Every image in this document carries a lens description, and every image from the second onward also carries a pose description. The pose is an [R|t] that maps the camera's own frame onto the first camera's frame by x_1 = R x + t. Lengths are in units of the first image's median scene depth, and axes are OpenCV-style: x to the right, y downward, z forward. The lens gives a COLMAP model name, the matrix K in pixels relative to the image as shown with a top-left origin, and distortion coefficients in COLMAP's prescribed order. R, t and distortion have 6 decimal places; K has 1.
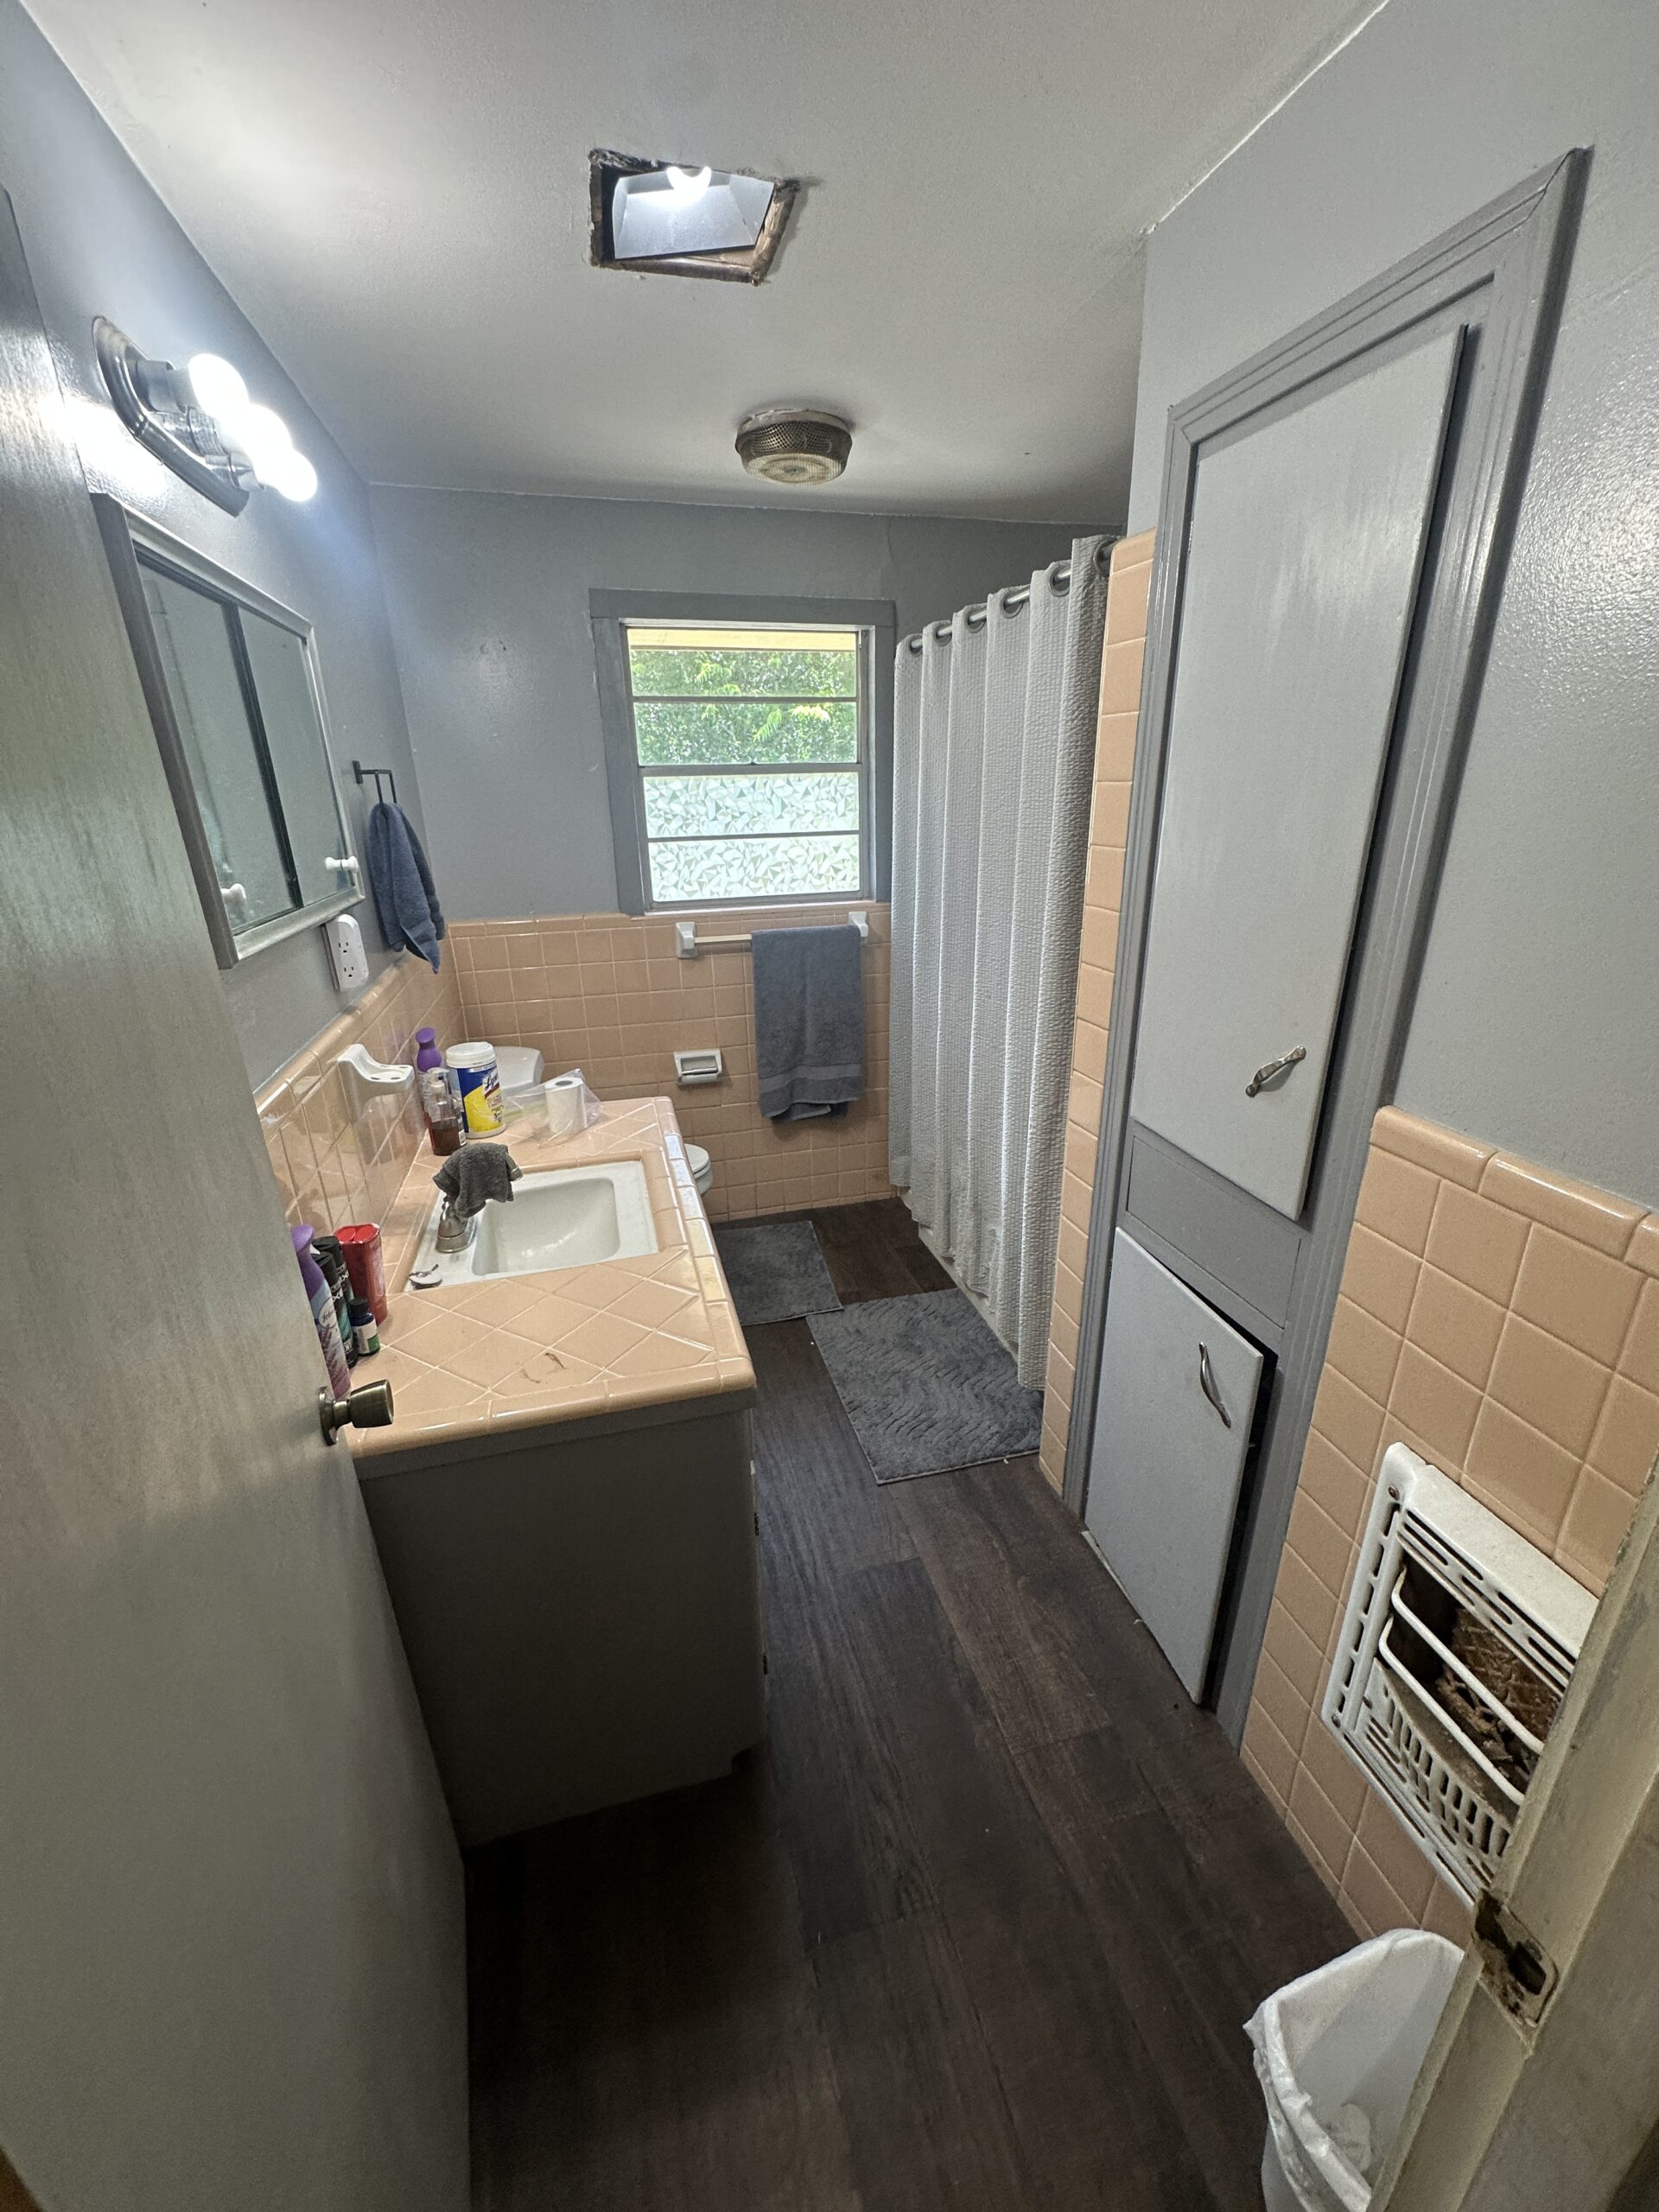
lens RADIAL K [[889.8, 0, 829.7], [0, 889.8, 1110.6], [0, 0, 1]] dist [-0.003346, 0.001726]
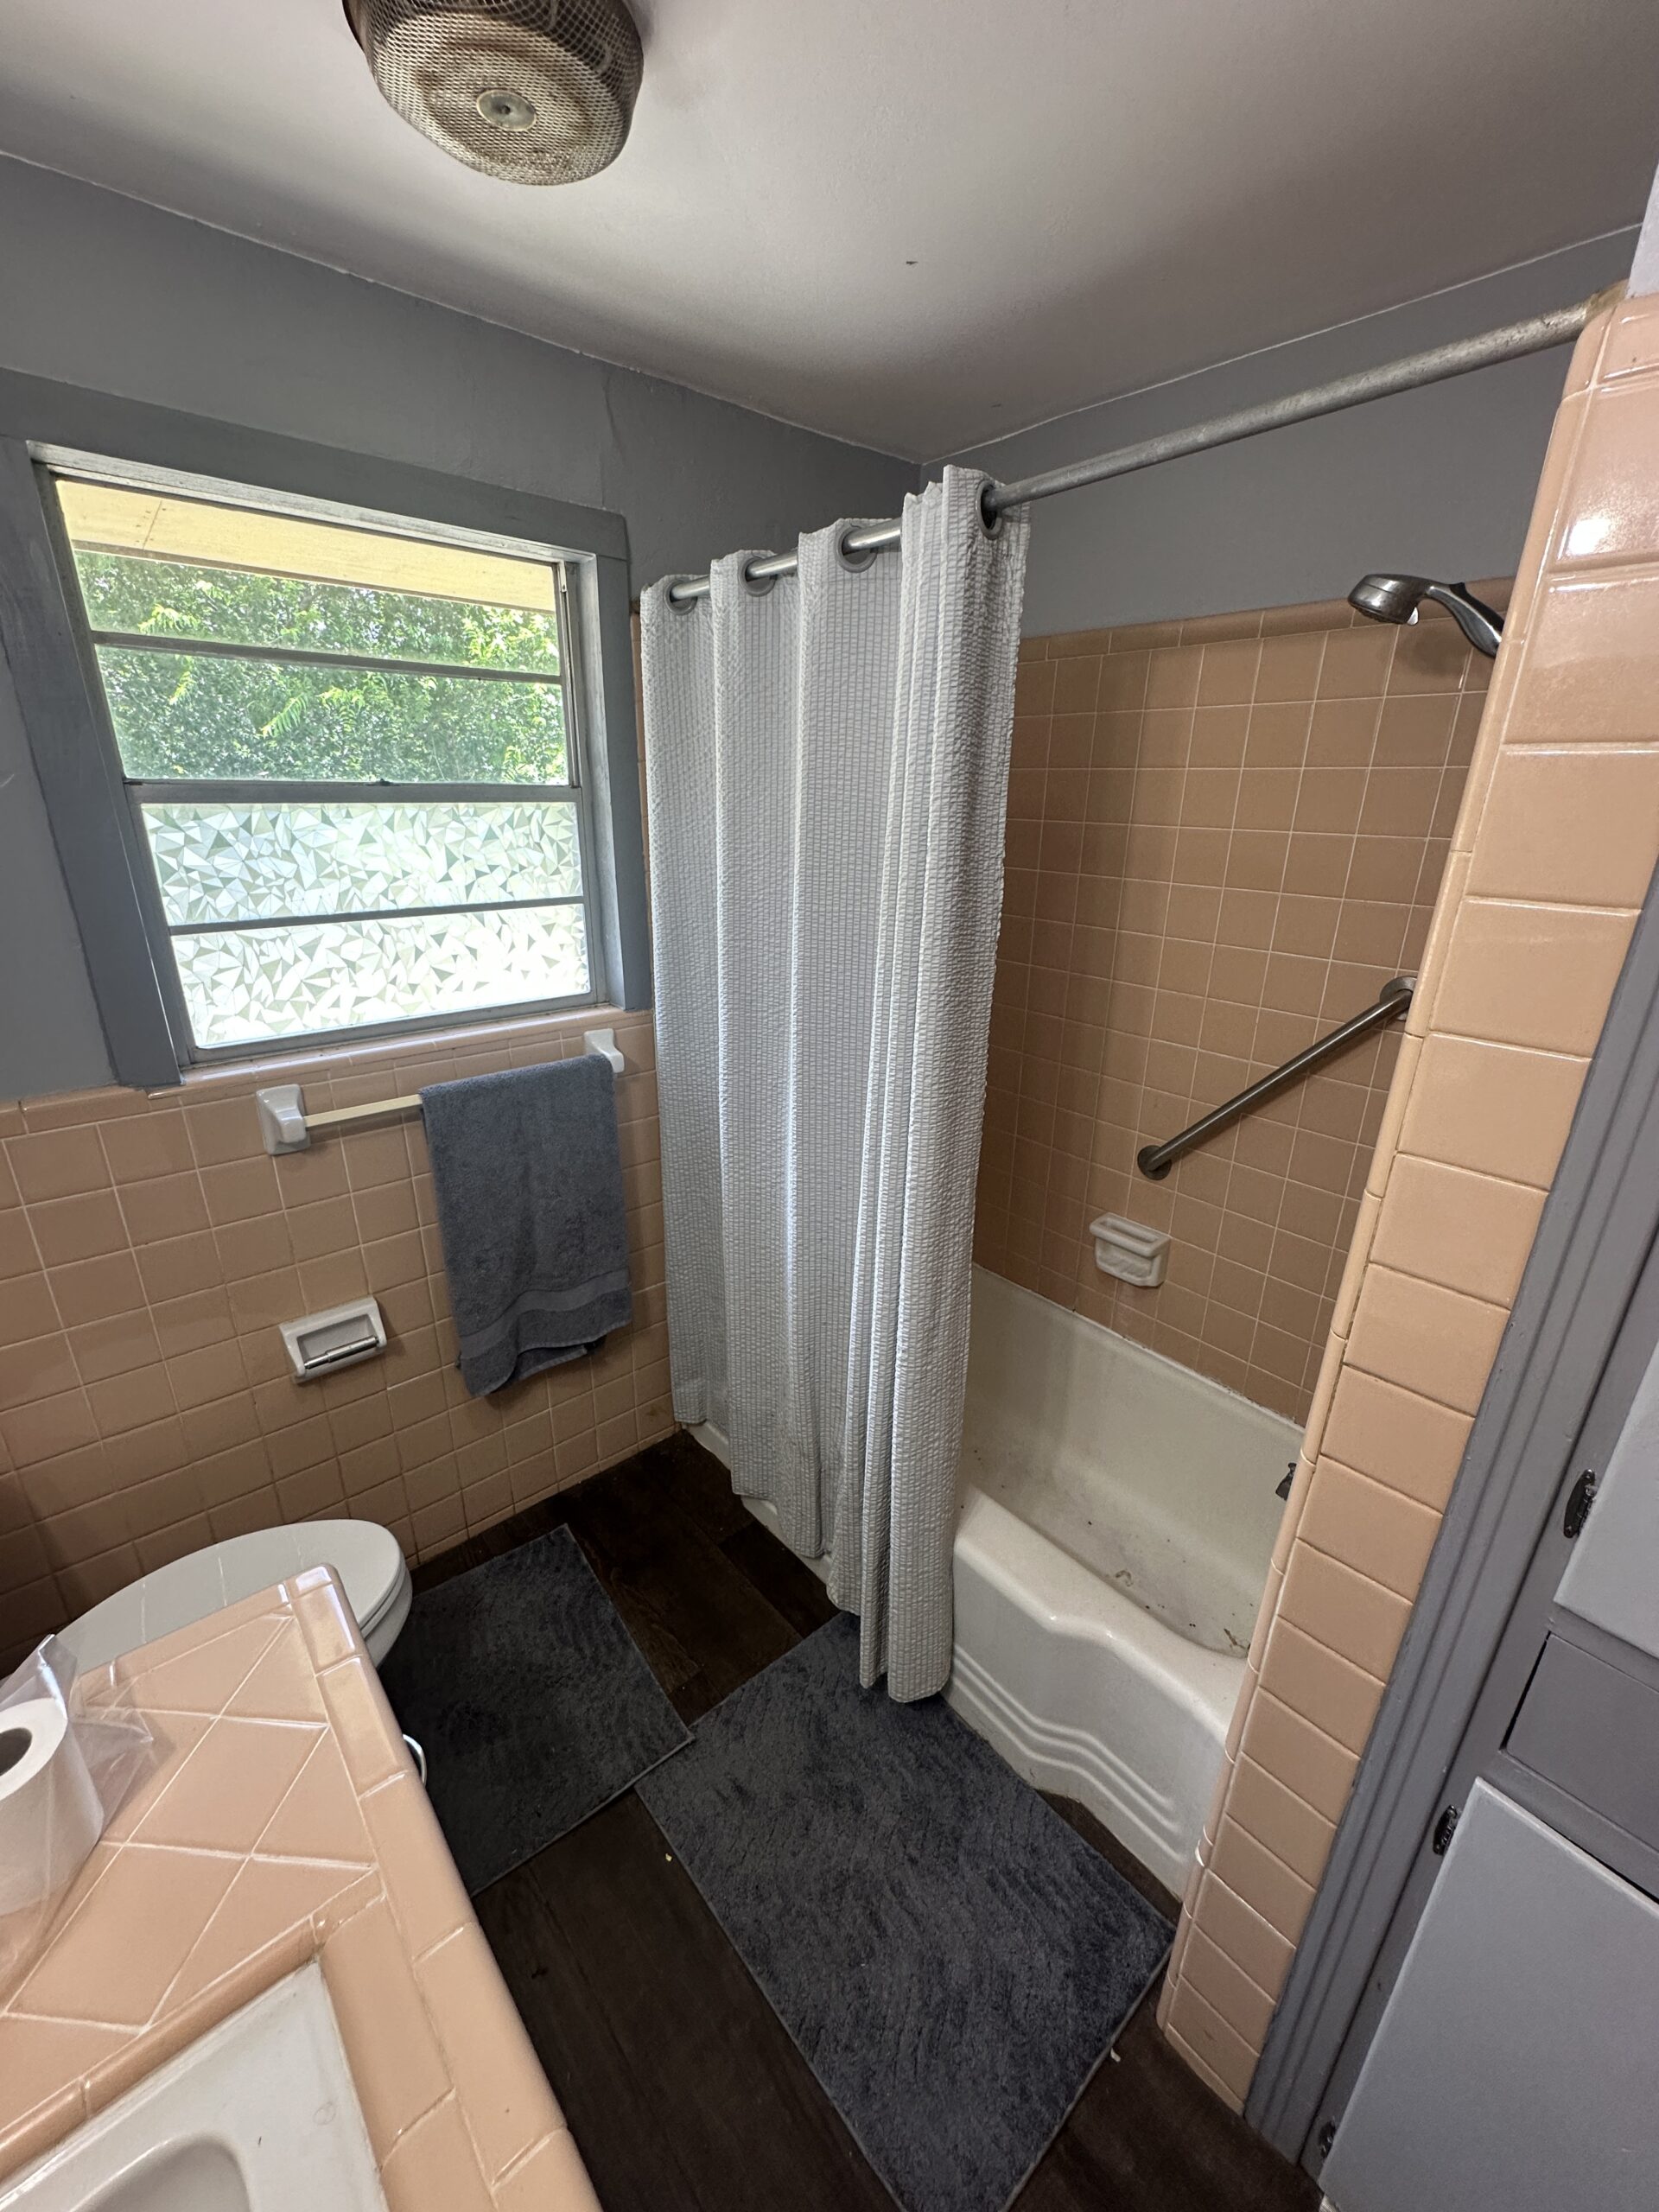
lens RADIAL K [[889.8, 0, 830.0], [0, 889.8, 1106.9], [0, 0, 1]] dist [-0.003346, 0.001726]
pose [[0.897533, -0.118251, 0.424795, -0.093241], [0.123665, 0.992212, 0.014917, -0.164378], [-0.423251, 0.039144, 0.905167, 0.392376]]
